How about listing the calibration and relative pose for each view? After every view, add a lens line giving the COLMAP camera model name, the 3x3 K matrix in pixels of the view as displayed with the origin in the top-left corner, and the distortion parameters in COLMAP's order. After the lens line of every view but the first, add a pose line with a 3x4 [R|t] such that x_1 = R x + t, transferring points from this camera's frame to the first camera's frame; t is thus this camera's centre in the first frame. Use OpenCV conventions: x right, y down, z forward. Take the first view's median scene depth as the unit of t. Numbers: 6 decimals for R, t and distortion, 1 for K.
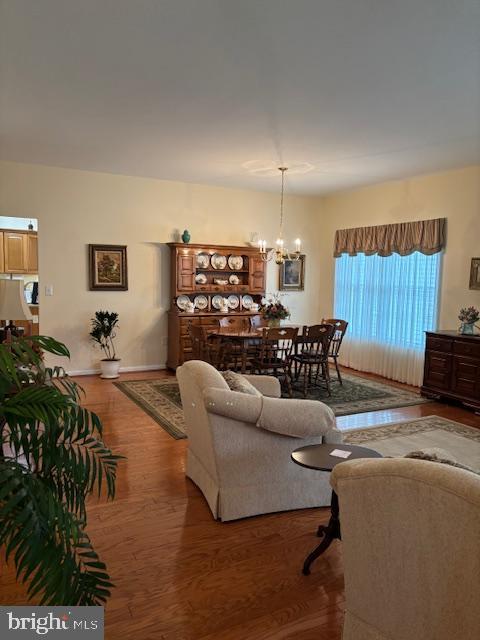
lens RADIAL K [[480.3, 0, 242.7], [0, 480.3, 321.5], [0, 0, 1]] dist [0.057253, -0.052443]
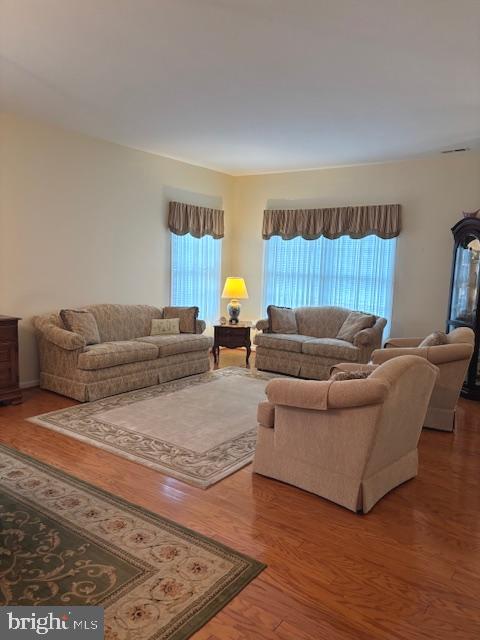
lens RADIAL K [[480.3, 0, 242.7], [0, 480.3, 321.5], [0, 0, 1]] dist [0.057253, -0.052443]
pose [[-0.454742, -0.143223, 0.879032, -0.334125], [0.038548, 0.982895, 0.180088, -0.072474], [-0.889789, 0.115779, -0.441442, 0.731342]]
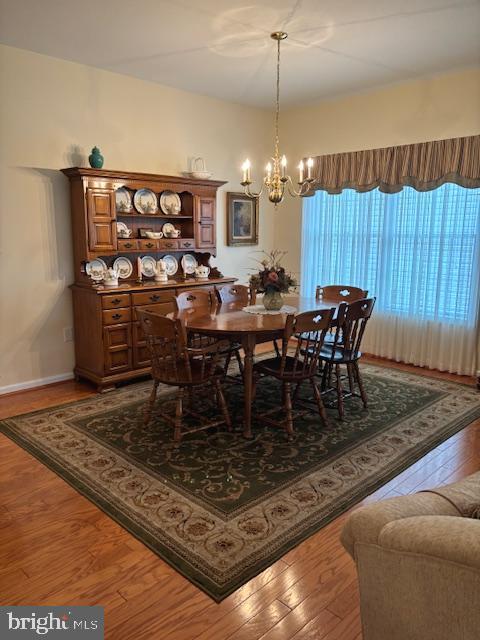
lens RADIAL K [[485.0, 0, 238.5], [0, 485.0, 317.1], [0, 0, 1]] dist [0.064772, -0.050101]
pose [[0.955153, -0.071258, 0.287410, -0.135341], [0.046582, 0.994687, 0.091809, -0.028210], [-0.292425, -0.074303, 0.953397, 0.353161]]
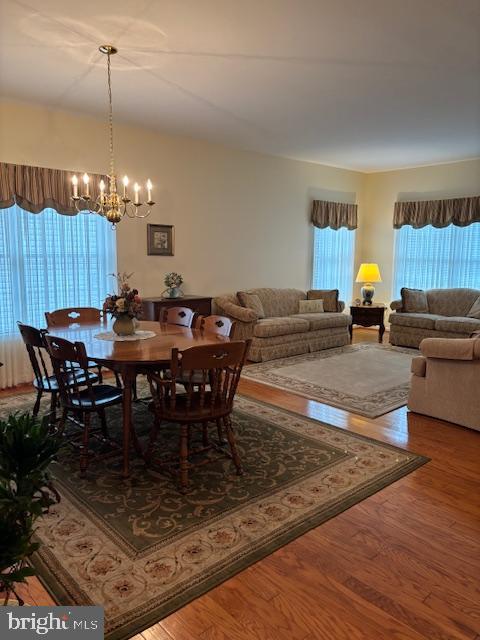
lens RADIAL K [[478.9, 0, 240.0], [0, 478.9, 320.0], [0, 0, 1]] dist [0.044209, -0.079332]
pose [[-0.251223, -0.161157, 0.954419, -0.456058], [0.075646, 0.979757, 0.185347, -0.085693], [-0.964969, 0.118761, -0.233946, 0.864128]]
